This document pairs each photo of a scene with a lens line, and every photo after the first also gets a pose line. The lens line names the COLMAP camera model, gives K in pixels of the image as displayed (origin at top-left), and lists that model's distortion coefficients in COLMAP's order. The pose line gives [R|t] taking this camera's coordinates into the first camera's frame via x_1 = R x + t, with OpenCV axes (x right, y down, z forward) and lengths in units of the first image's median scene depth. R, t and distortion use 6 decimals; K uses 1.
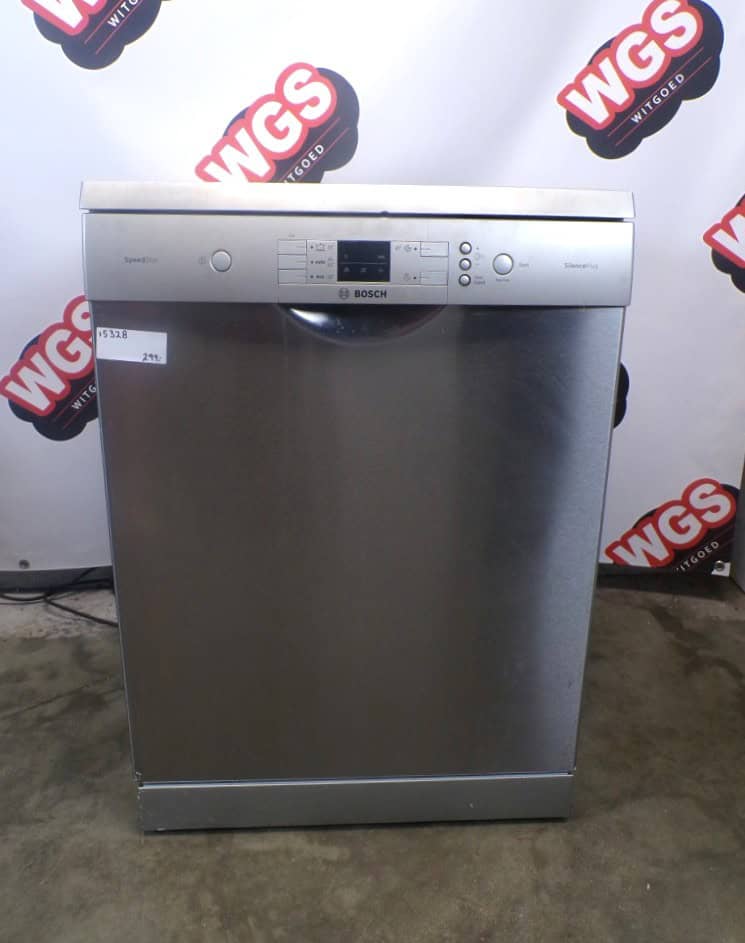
lens RADIAL K [[741.5, 0, 372.5], [0, 741.5, 471.5], [0, 0, 1]] dist [0.000879, -0.001306]
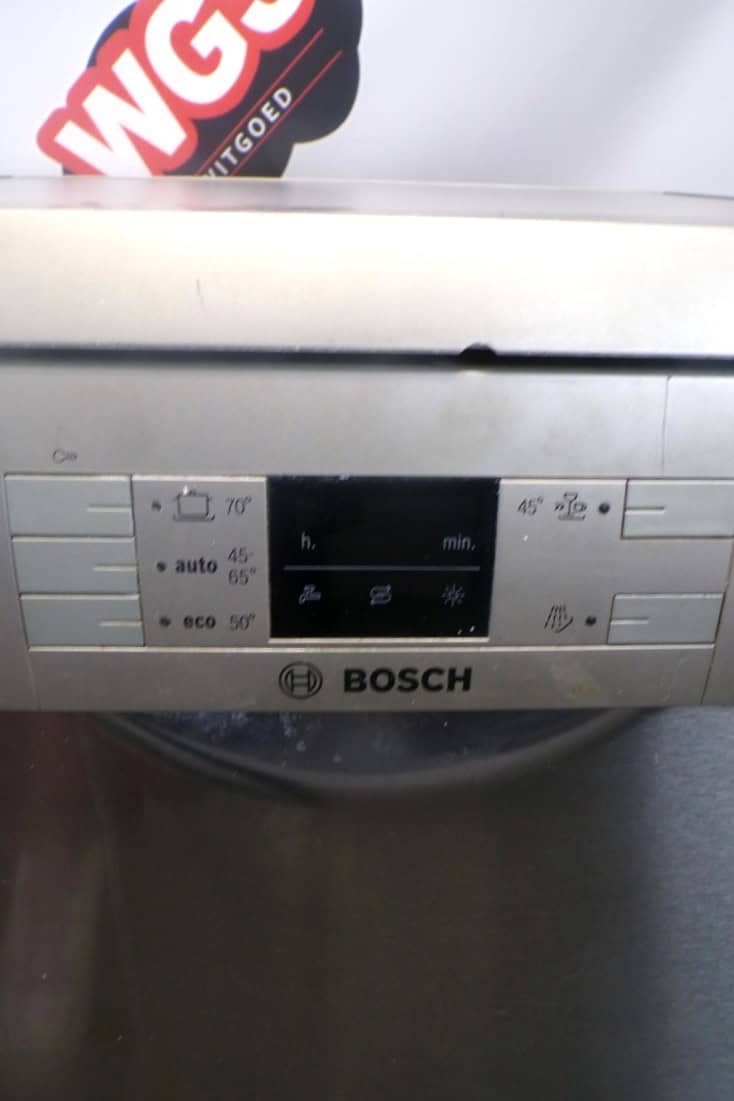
lens RADIAL K [[712.6, 0, 367.0], [0, 712.6, 550.5], [0, 0, 1]] dist [0.003520, 0.001254]
pose [[0.999960, 0.008134, -0.003760, -0.015654], [-0.007550, 0.990778, 0.135282, -0.314658], [0.004826, -0.135248, 0.990800, 0.769852]]
